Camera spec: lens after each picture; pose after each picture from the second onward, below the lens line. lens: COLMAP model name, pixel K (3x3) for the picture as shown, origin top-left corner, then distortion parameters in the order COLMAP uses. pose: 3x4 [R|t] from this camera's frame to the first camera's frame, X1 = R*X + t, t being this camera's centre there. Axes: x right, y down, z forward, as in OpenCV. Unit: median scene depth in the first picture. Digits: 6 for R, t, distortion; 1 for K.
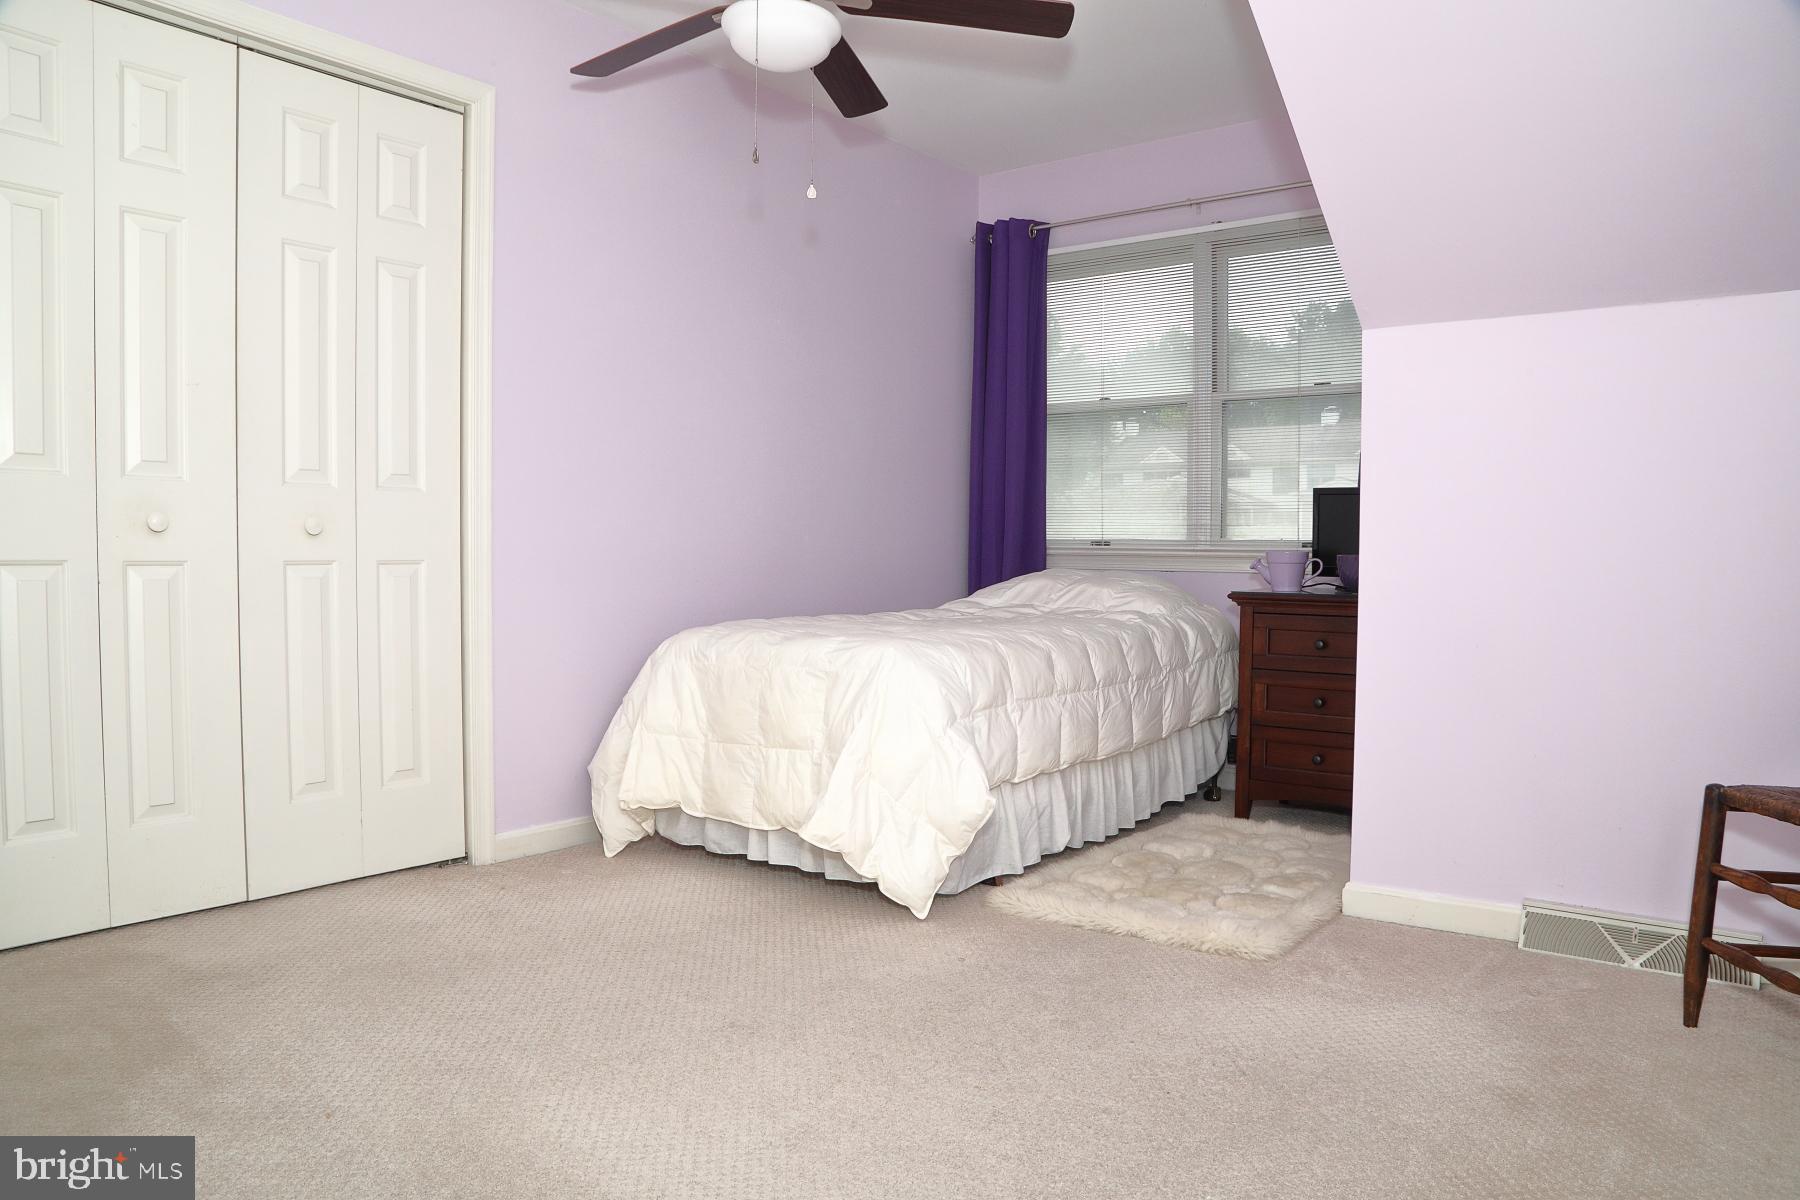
lens RADIAL K [[1257.8, 0, 900.8], [0, 1257.8, 607.5], [0, 0, 1]] dist [-0.122314, 0.074460]
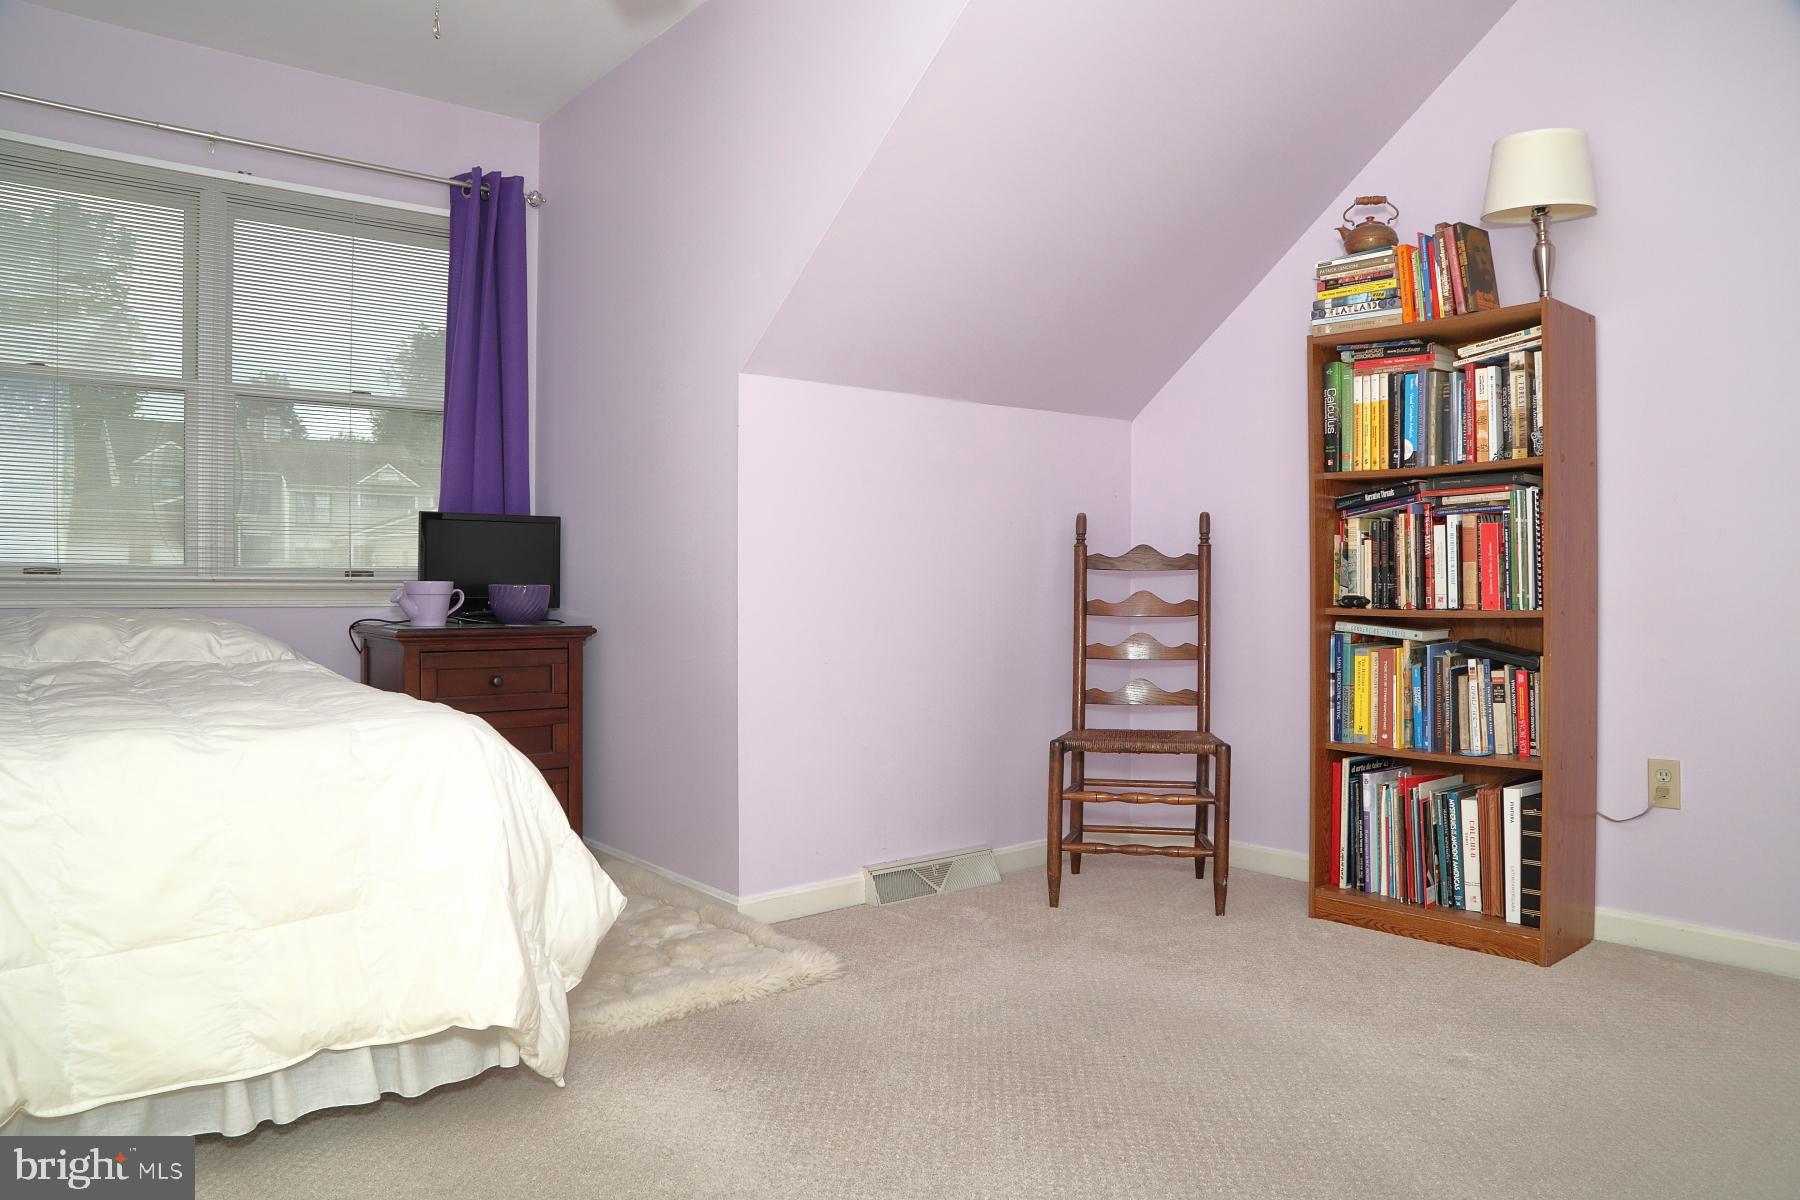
lens RADIAL K [[1257.8, 0, 900.8], [0, 1257.8, 607.5], [0, 0, 1]] dist [-0.122314, 0.074460]
pose [[0.208984, -0.028564, 0.977502, -0.573416], [0.041959, 0.998915, 0.020219, -0.035429], [-0.977019, 0.036790, 0.209955, 0.571487]]
